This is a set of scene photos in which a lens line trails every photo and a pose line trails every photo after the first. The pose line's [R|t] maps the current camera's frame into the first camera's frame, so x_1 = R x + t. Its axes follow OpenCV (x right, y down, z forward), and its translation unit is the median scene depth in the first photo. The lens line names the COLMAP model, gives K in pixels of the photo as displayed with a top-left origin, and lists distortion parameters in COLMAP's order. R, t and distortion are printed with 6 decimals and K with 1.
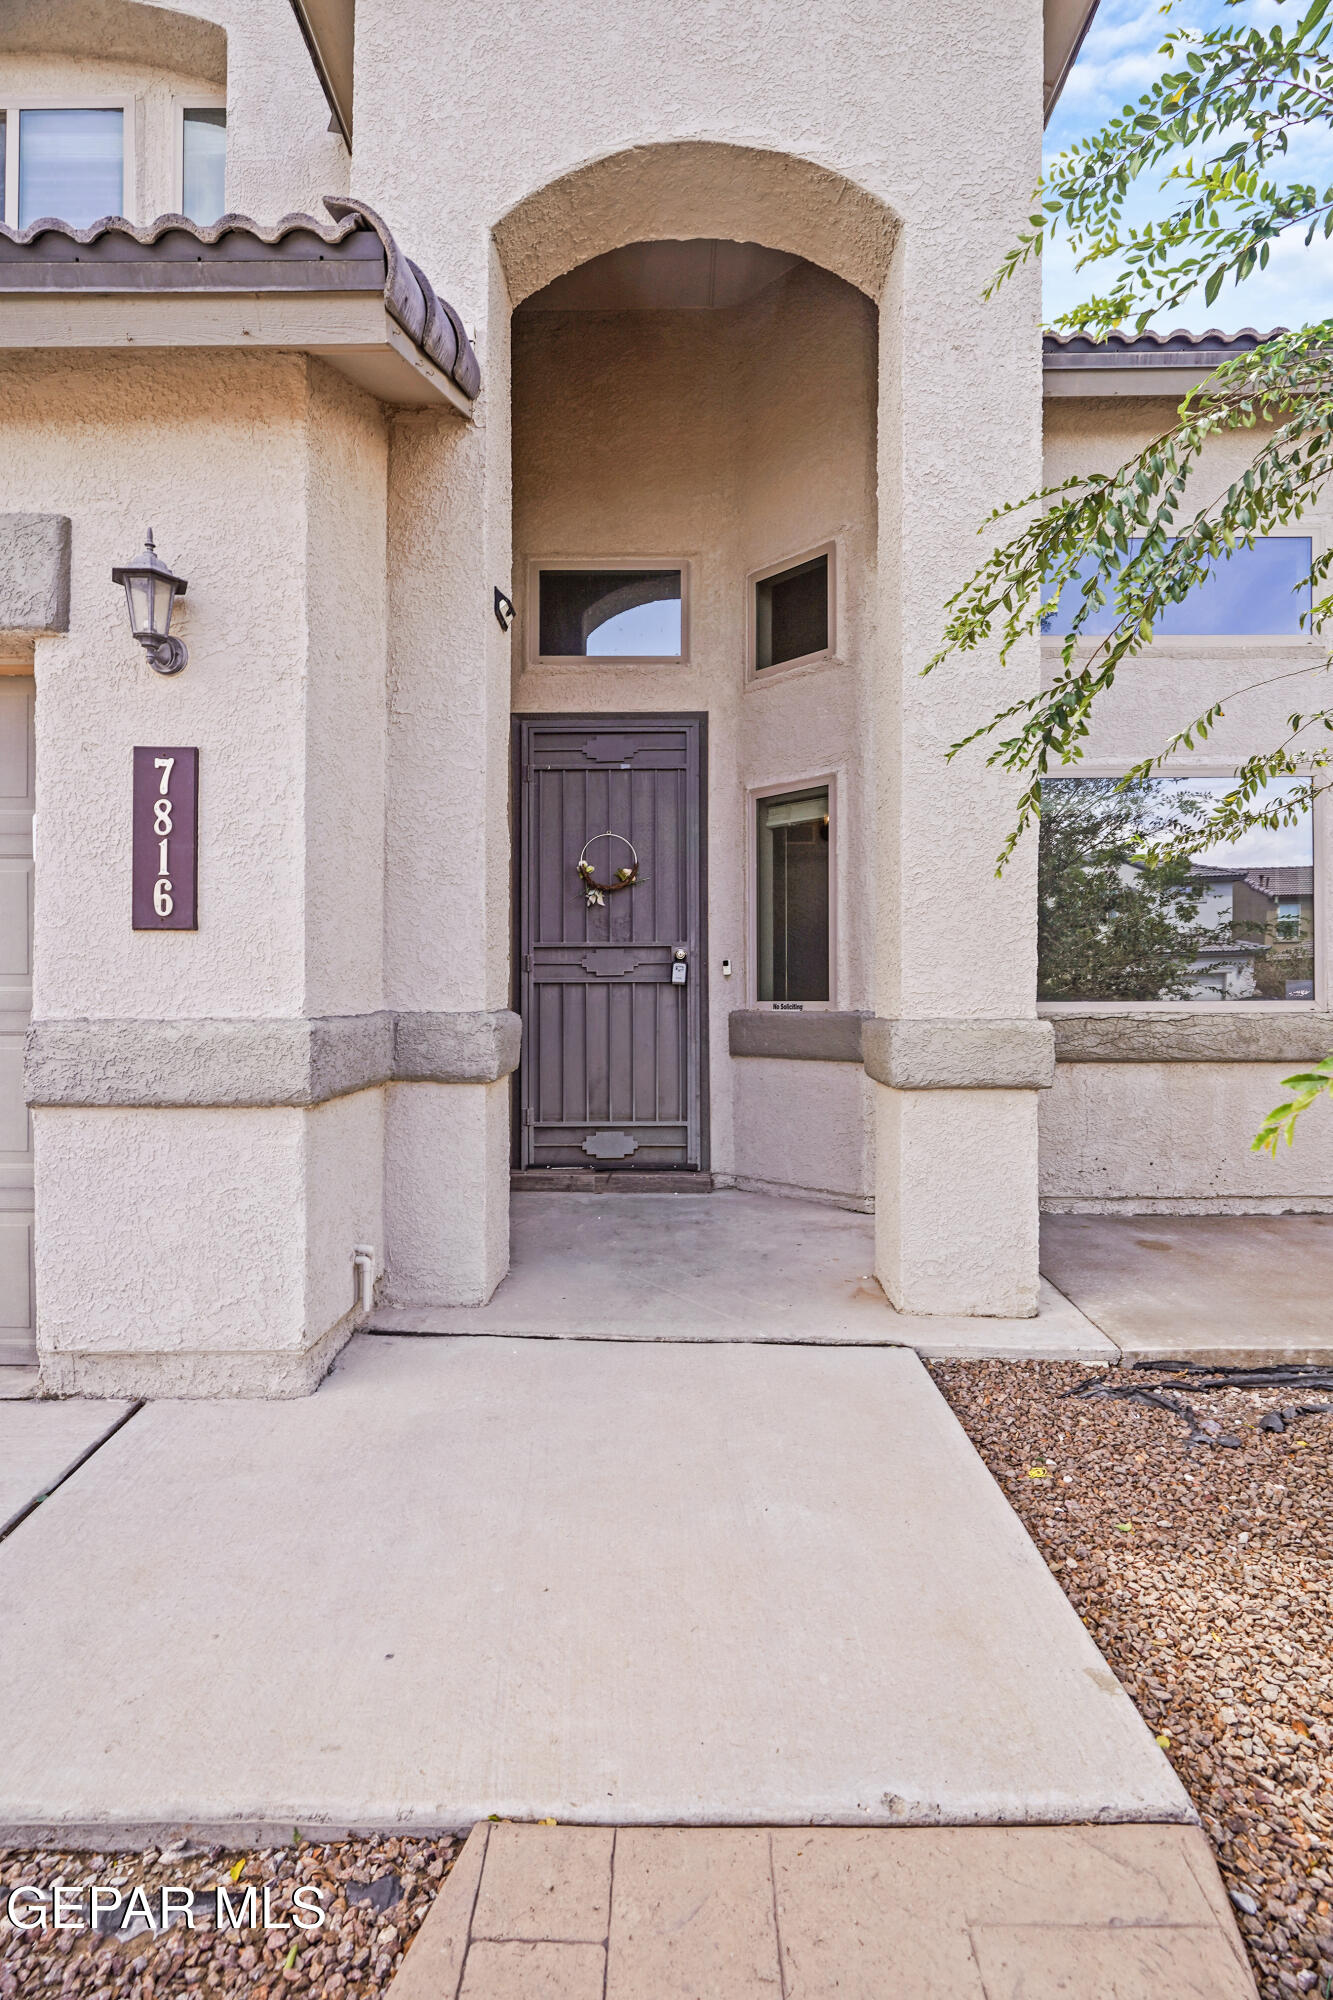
lens RADIAL K [[964.6, 0, 671.4], [0, 964.6, 983.0], [0, 0, 1]] dist [-0.007660, 0.002729]
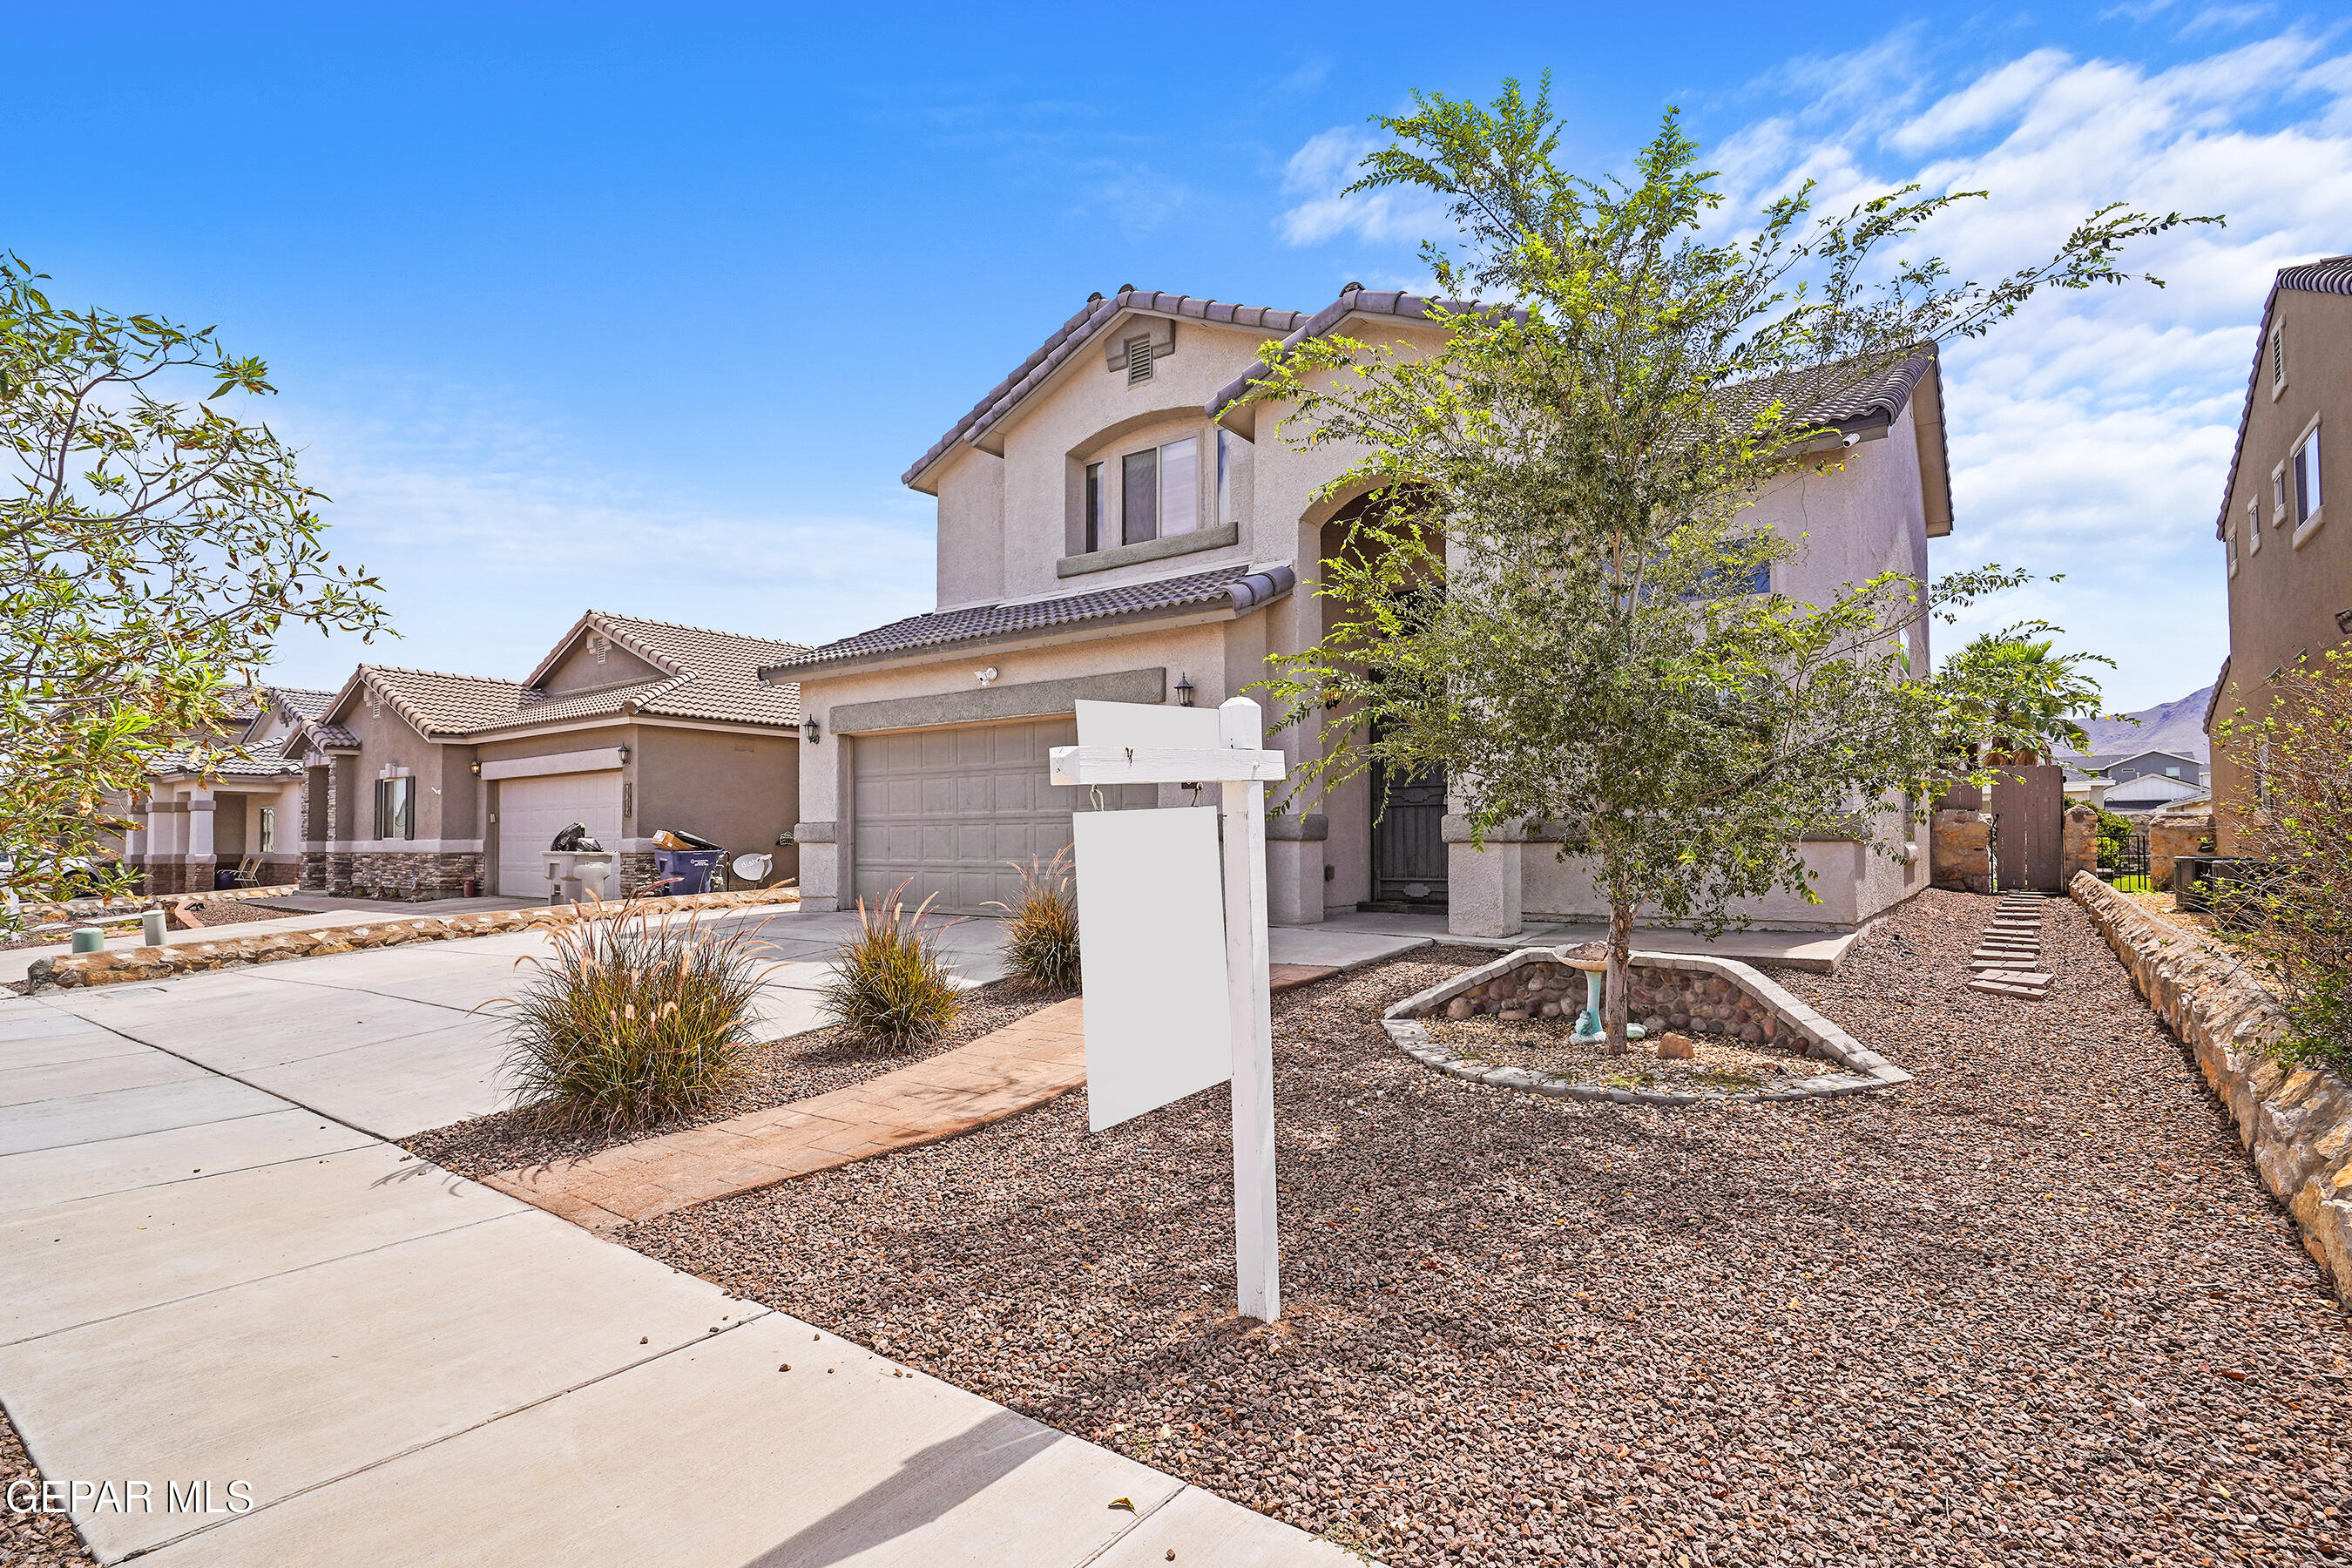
lens RADIAL K [[1134.4, 0, 1166.3], [0, 1134.4, 794.7], [0, 0, 1]] dist [-0.007660, 0.002729]
pose [[0.799348, -0.027529, -0.600237, 1.041746], [0.009917, 0.999418, -0.032630, 0.054454], [0.600786, 0.020130, 0.799156, -1.291640]]
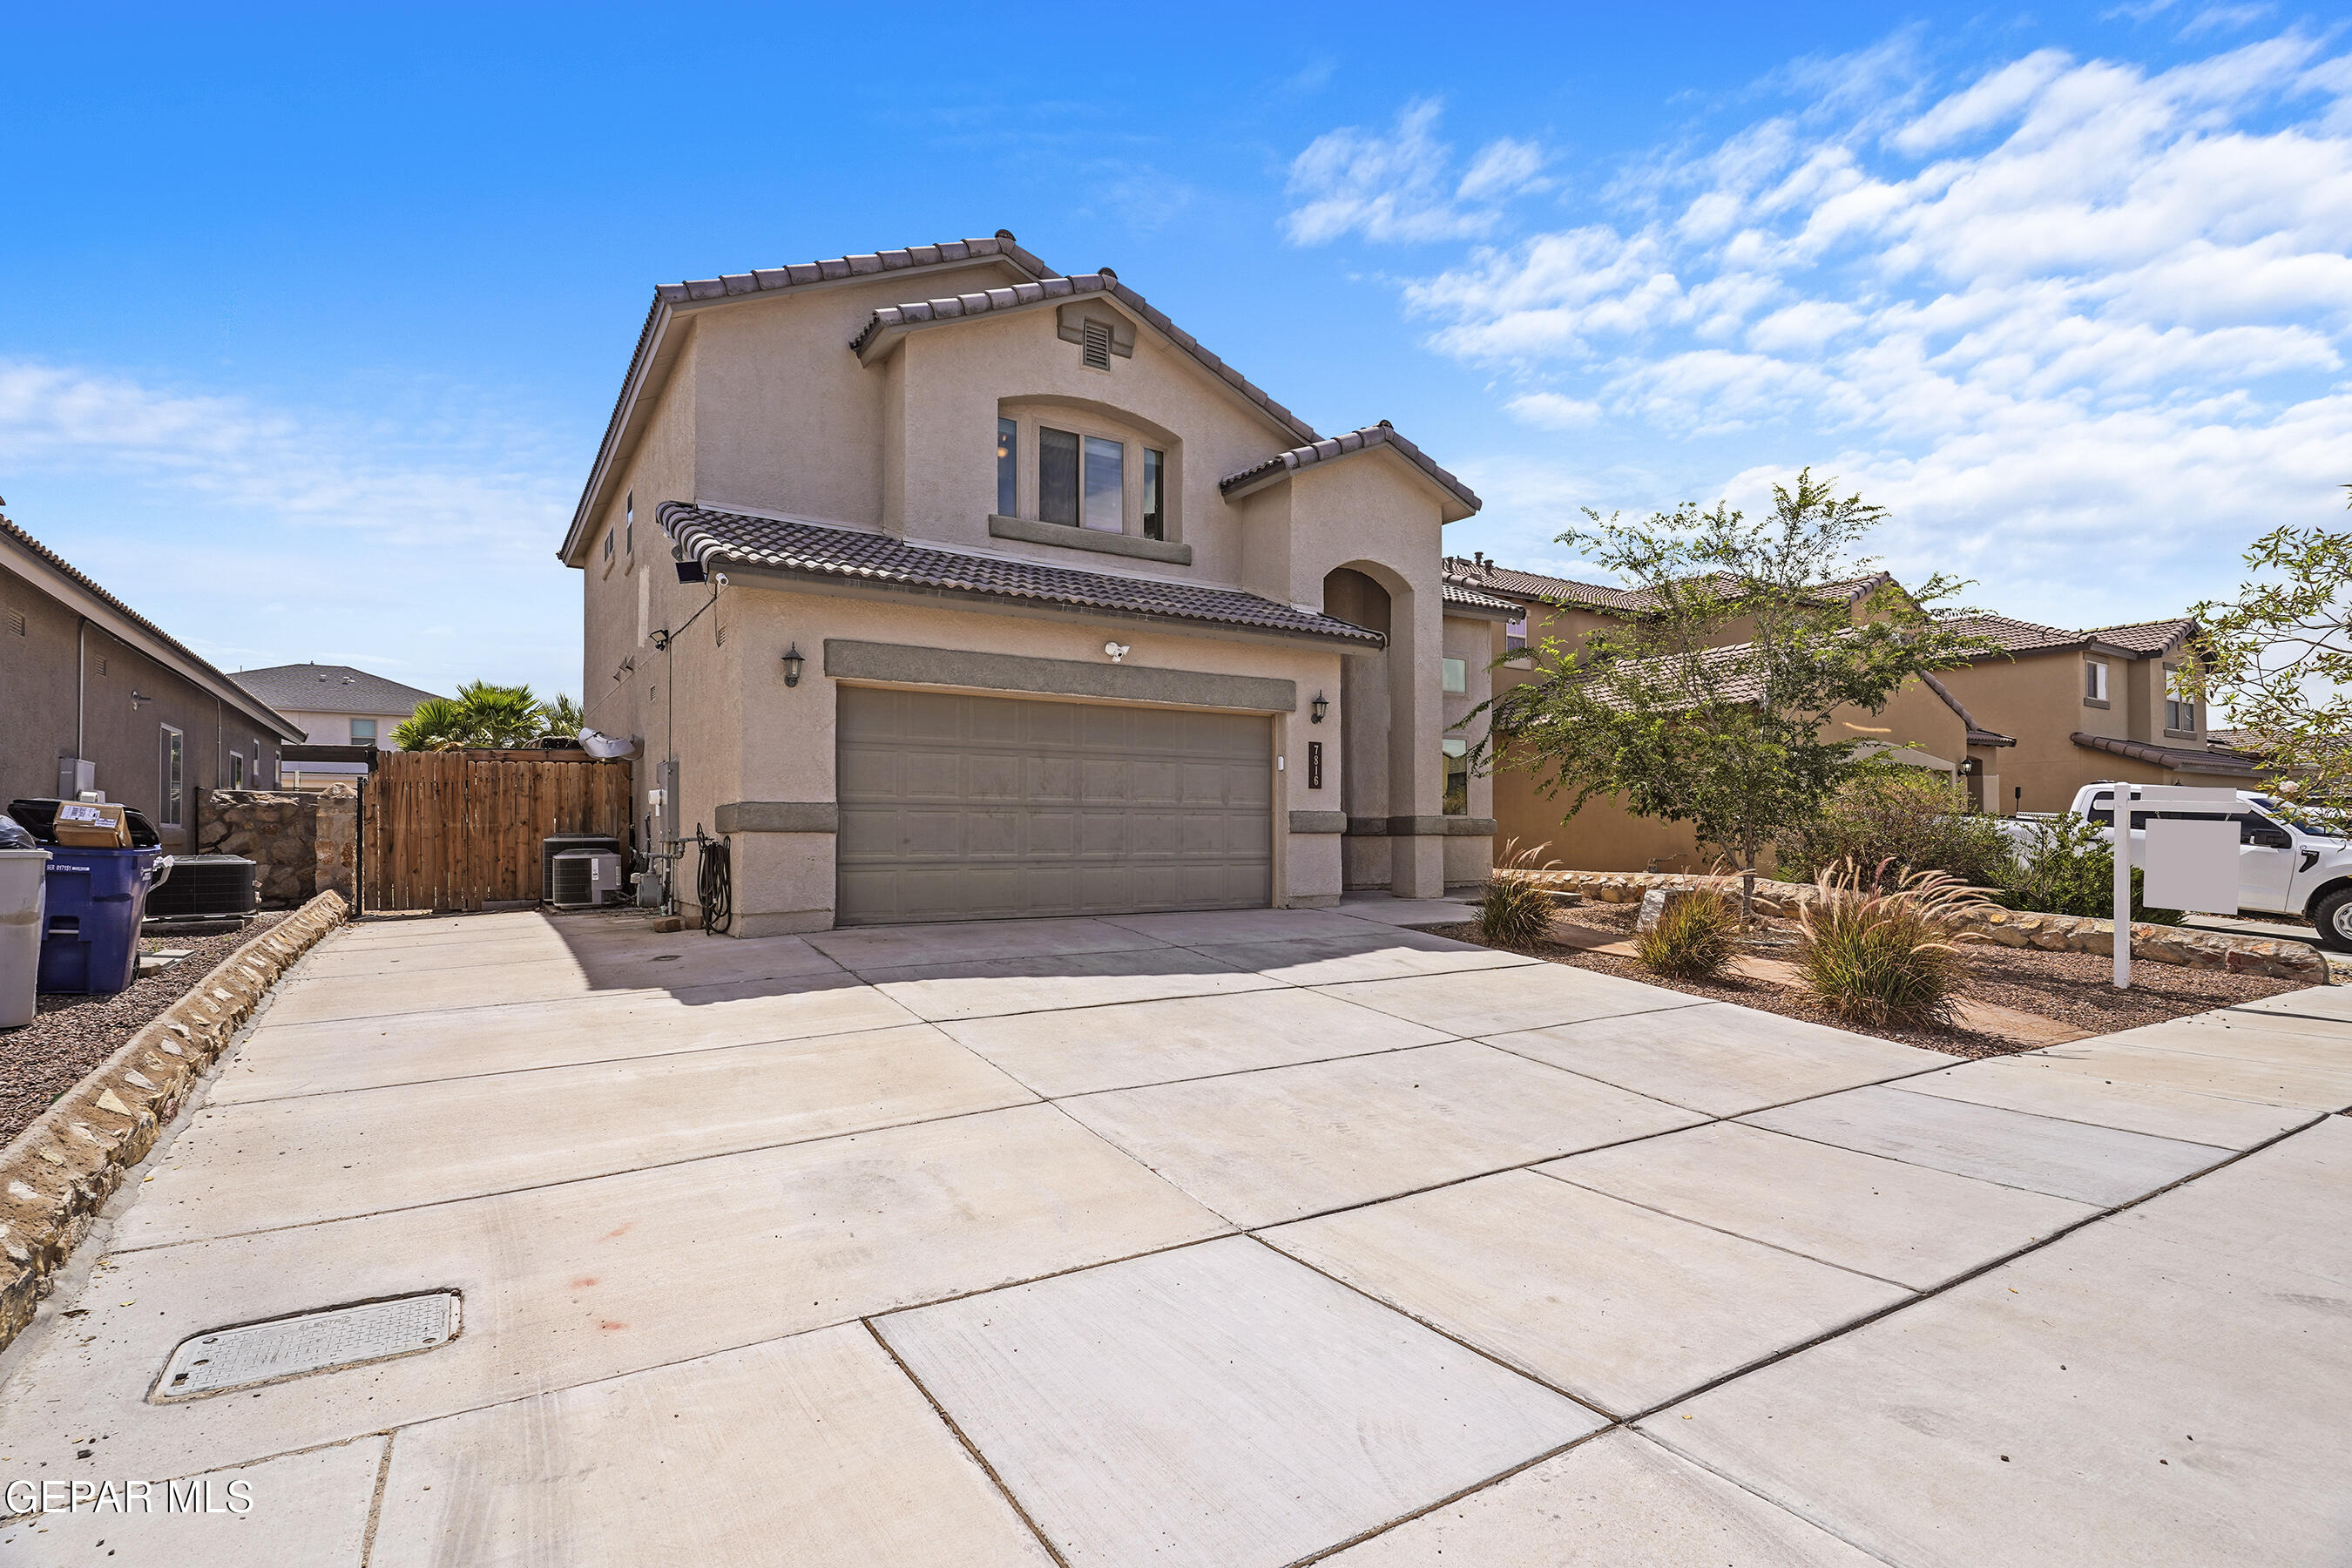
lens RADIAL K [[1134.4, 0, 1167.1], [0, 1134.4, 804.3], [0, 0, 1]] dist [-0.007660, 0.002729]
pose [[0.846376, 0.014170, 0.532397, -2.063121], [-0.003702, 0.999778, -0.020725, 0.063764], [-0.532573, 0.015570, 0.846241, -1.535080]]
